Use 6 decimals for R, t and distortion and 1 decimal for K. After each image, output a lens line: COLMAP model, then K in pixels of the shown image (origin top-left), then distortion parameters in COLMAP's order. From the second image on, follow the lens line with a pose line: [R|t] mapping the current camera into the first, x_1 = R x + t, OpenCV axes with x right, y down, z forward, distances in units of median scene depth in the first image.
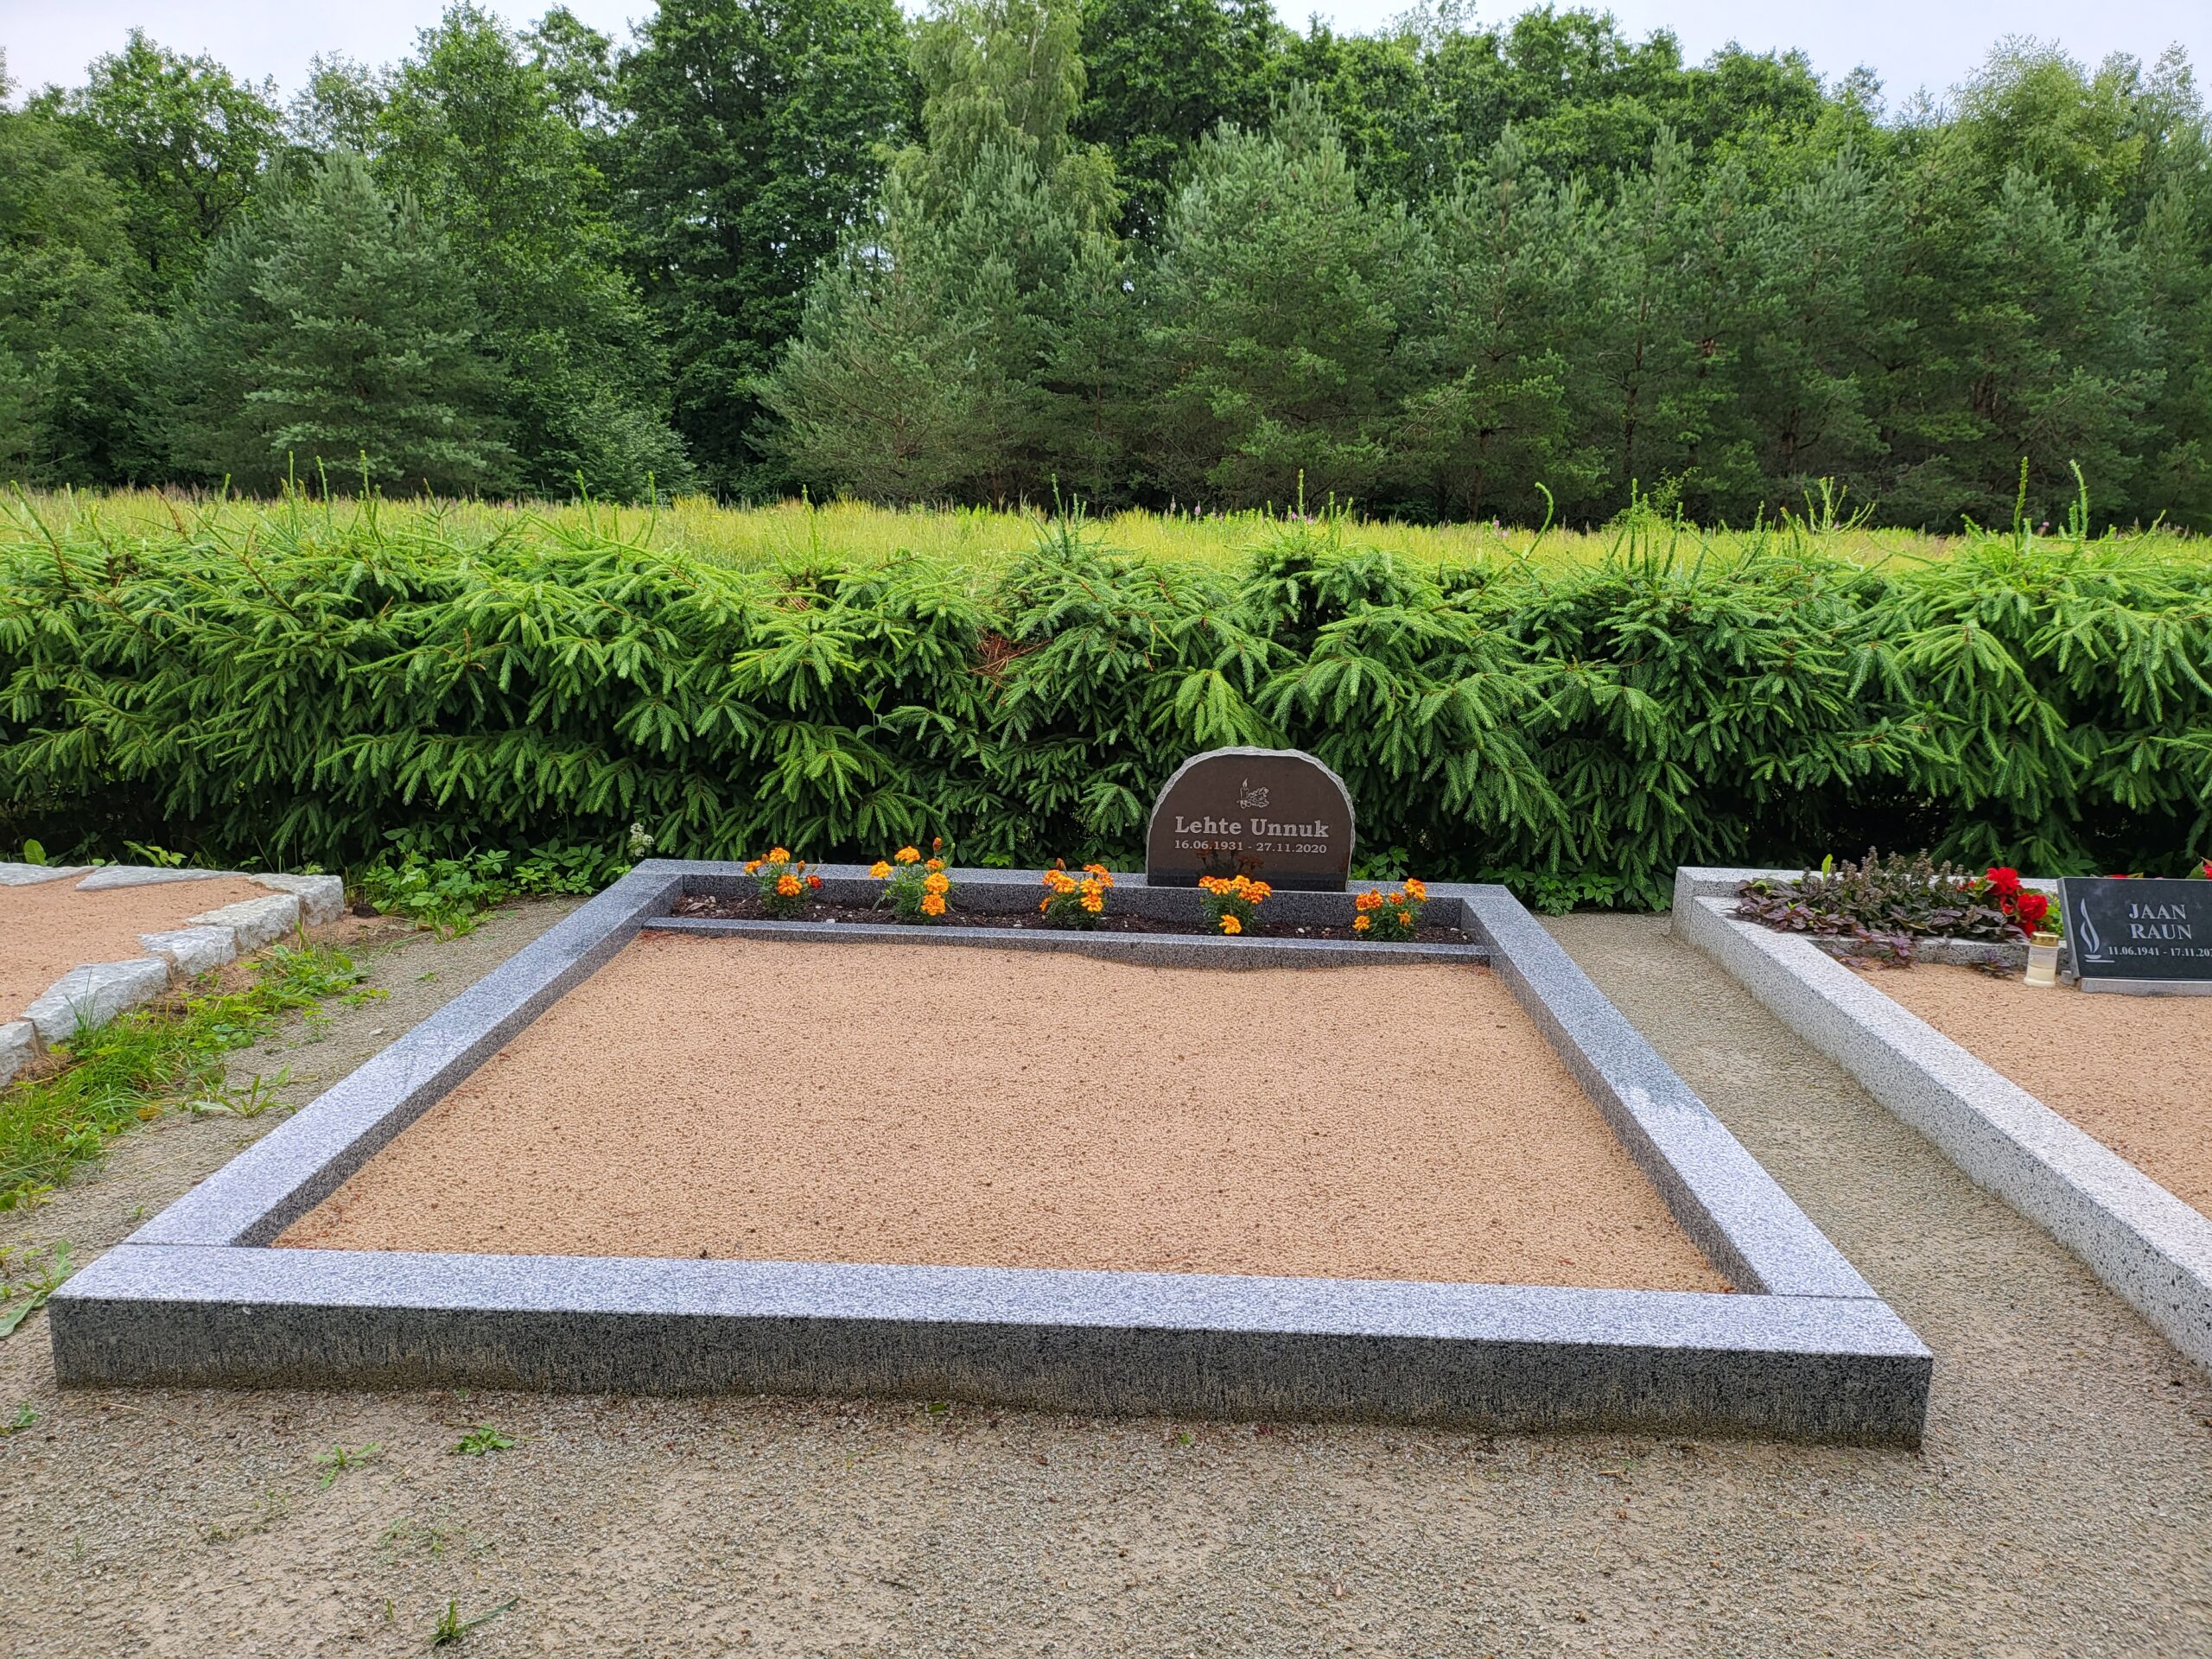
lens RADIAL K [[1557.1, 0, 1108.4], [0, 1557.1, 812.9], [0, 0, 1]] dist [0.056474, -0.061508]
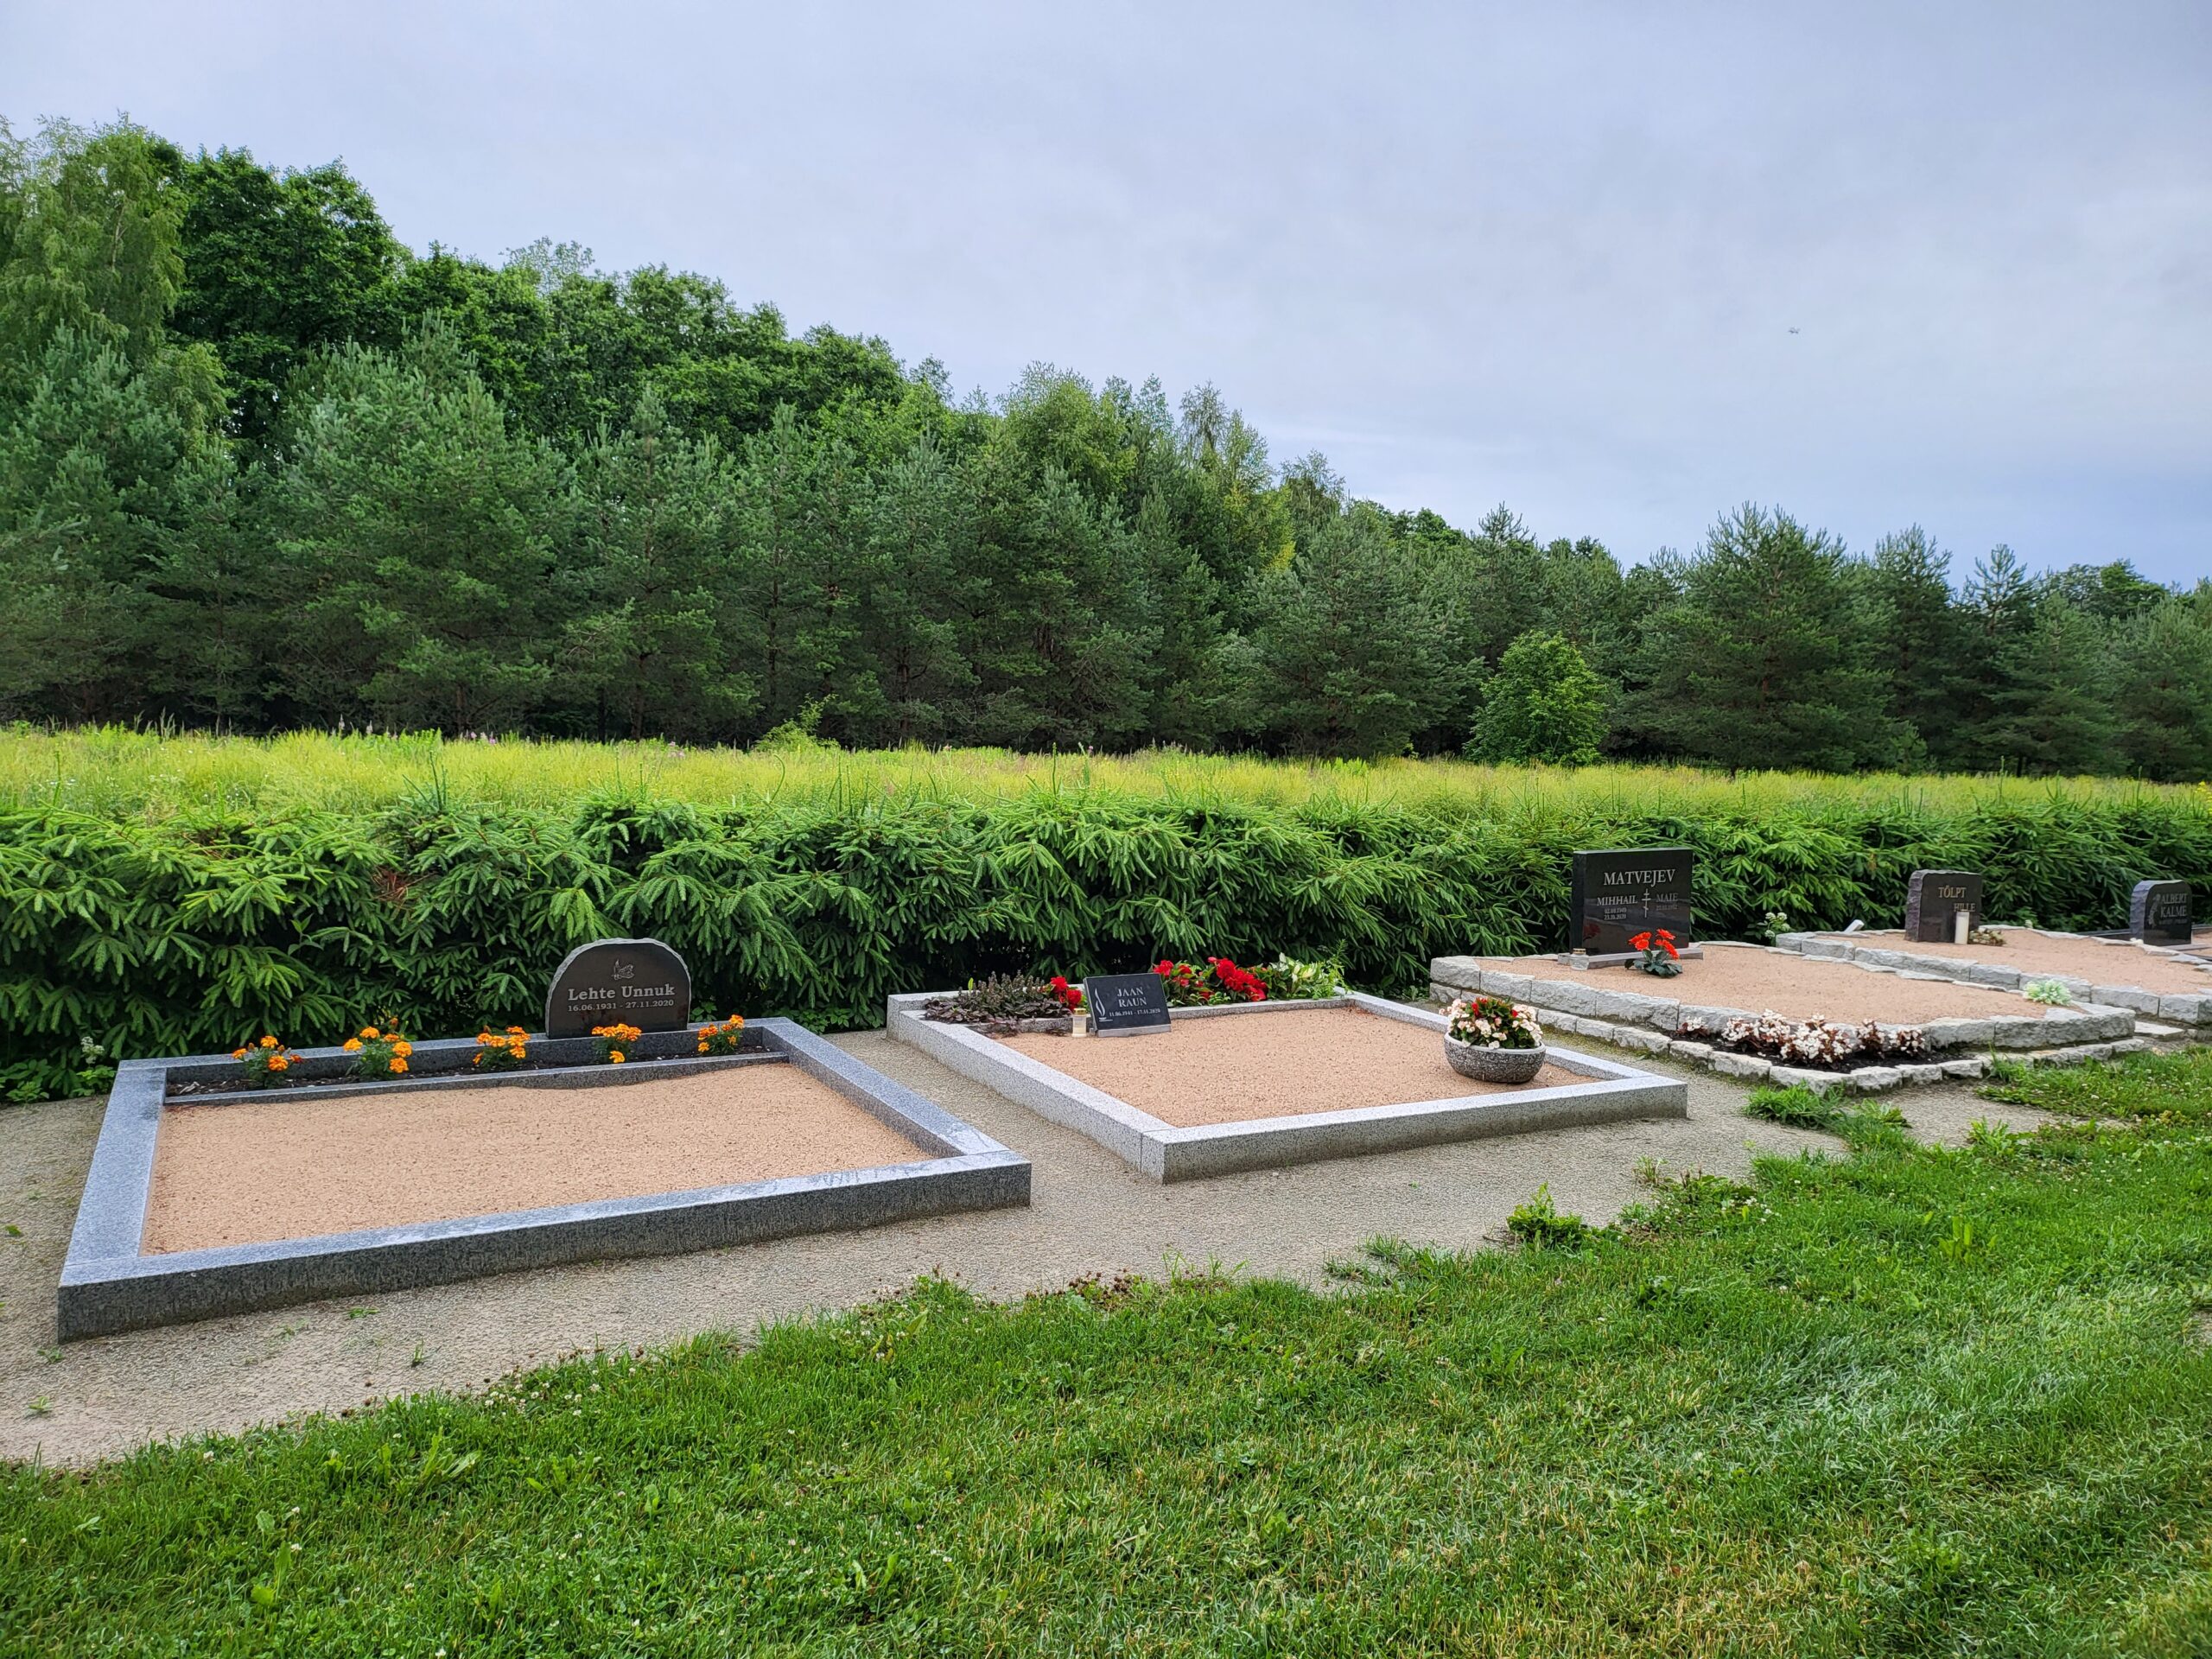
lens RADIAL K [[1557.1, 0, 1108.4], [0, 1557.1, 812.9], [0, 0, 1]] dist [0.056474, -0.061508]
pose [[0.861329, -0.024378, 0.507462, -0.233563], [0.088969, 0.990651, -0.103421, 0.031506], [-0.500196, 0.134228, 0.855445, -0.477410]]
